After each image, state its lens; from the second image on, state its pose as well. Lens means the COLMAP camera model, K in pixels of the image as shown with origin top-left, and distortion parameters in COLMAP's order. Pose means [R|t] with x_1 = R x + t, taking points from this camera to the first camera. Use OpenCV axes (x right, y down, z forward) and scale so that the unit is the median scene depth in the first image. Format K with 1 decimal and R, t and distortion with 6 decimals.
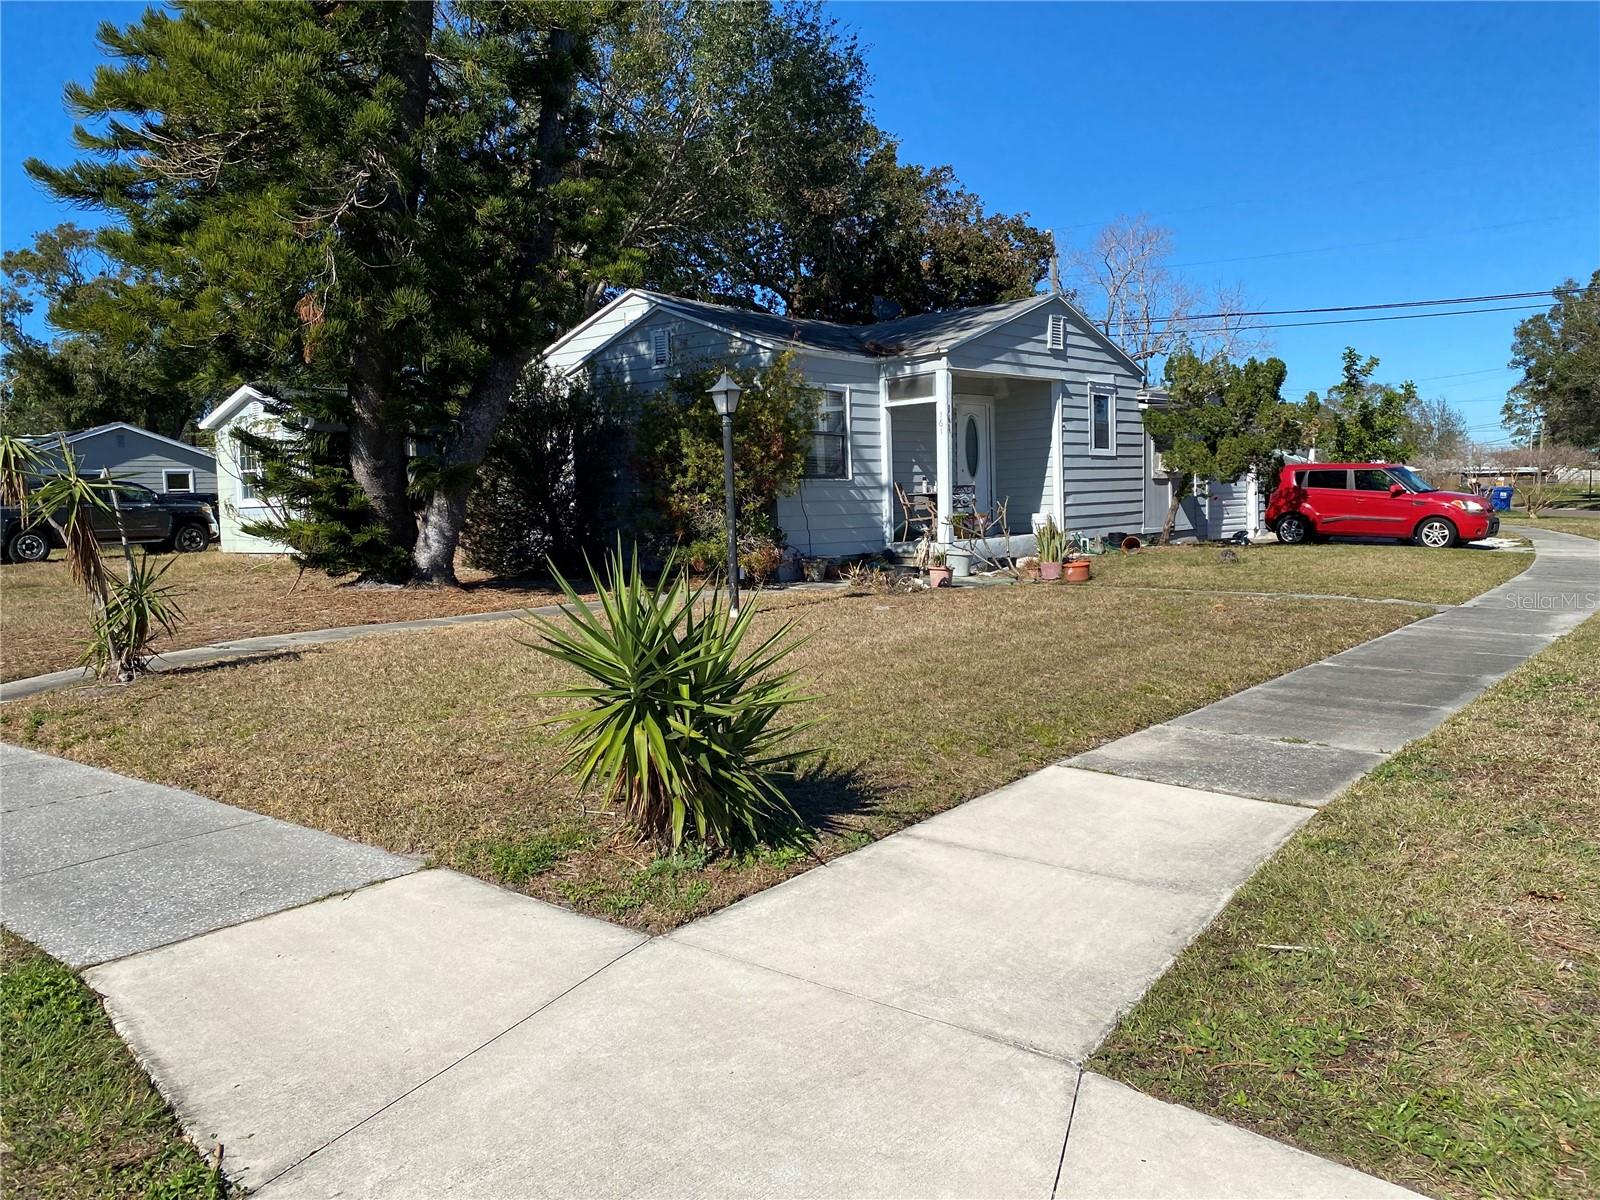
lens RADIAL K [[1233.4, 0, 800.0], [0, 1233.4, 600.0], [0, 0, 1]] dist [0.067172, -0.095804]
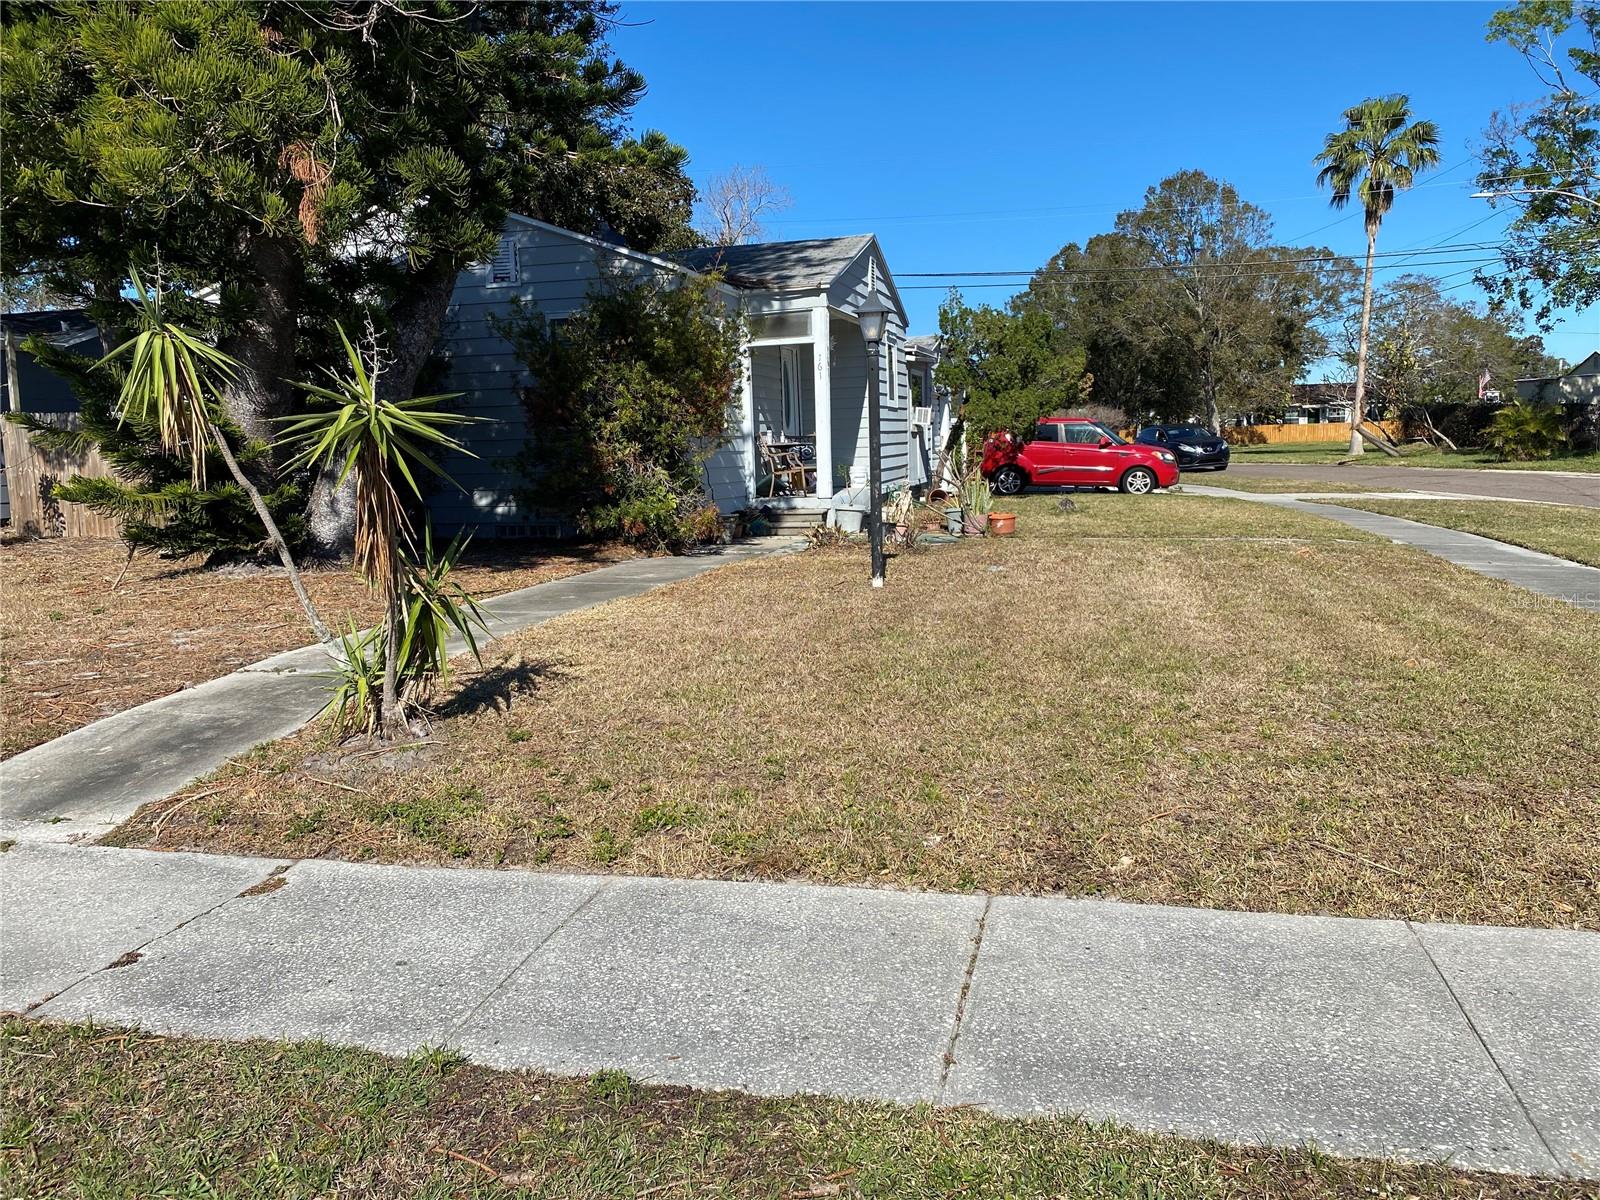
lens RADIAL K [[1233.4, 0, 800.0], [0, 1233.4, 600.0], [0, 0, 1]] dist [0.067172, -0.095804]
pose [[0.899414, -0.053973, 0.433753, -0.293106], [0.039306, 0.998314, 0.042720, -0.009462], [-0.435327, -0.021374, 0.900019, 0.170400]]
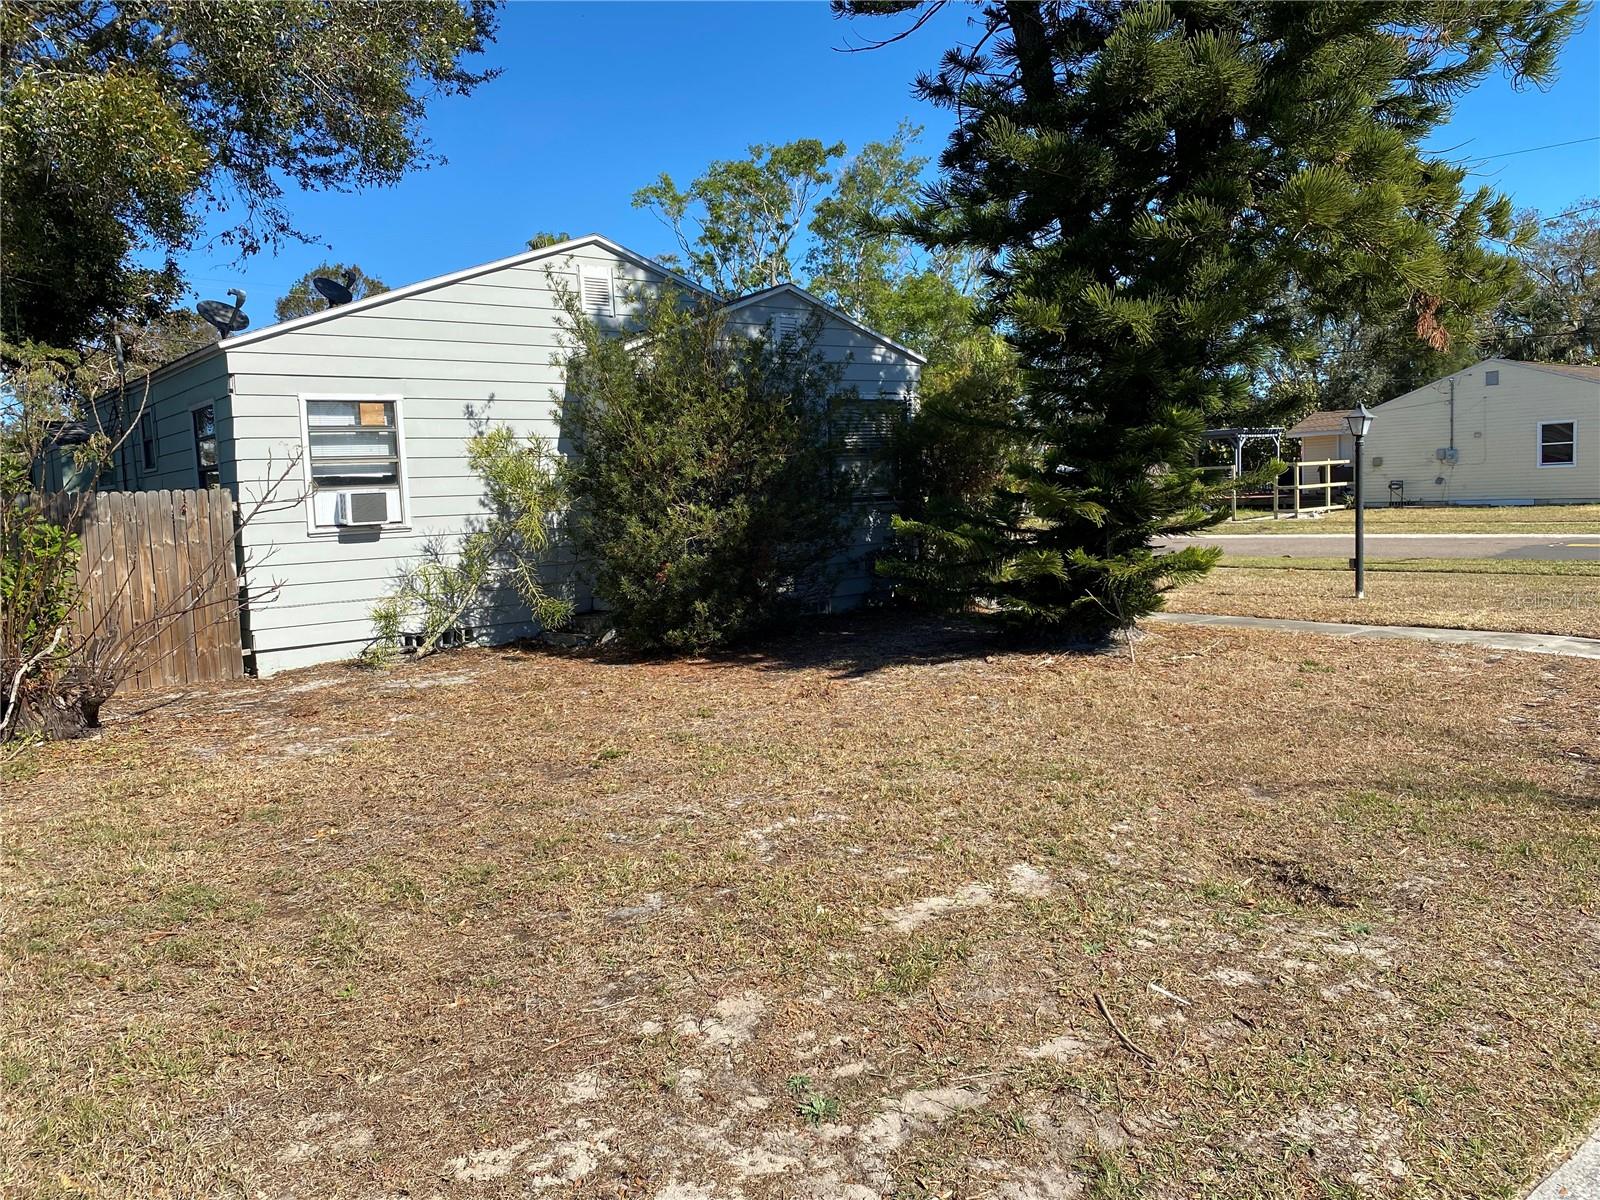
lens RADIAL K [[1212.2, 0, 795.5], [0, 1212.2, 592.6], [0, 0, 1]] dist [0.029944, -0.075971]
pose [[0.195394, -0.067009, 0.978433, -0.891474], [0.108914, 0.992974, 0.046255, -0.070400], [-0.974658, 0.097527, 0.201319, 0.829079]]
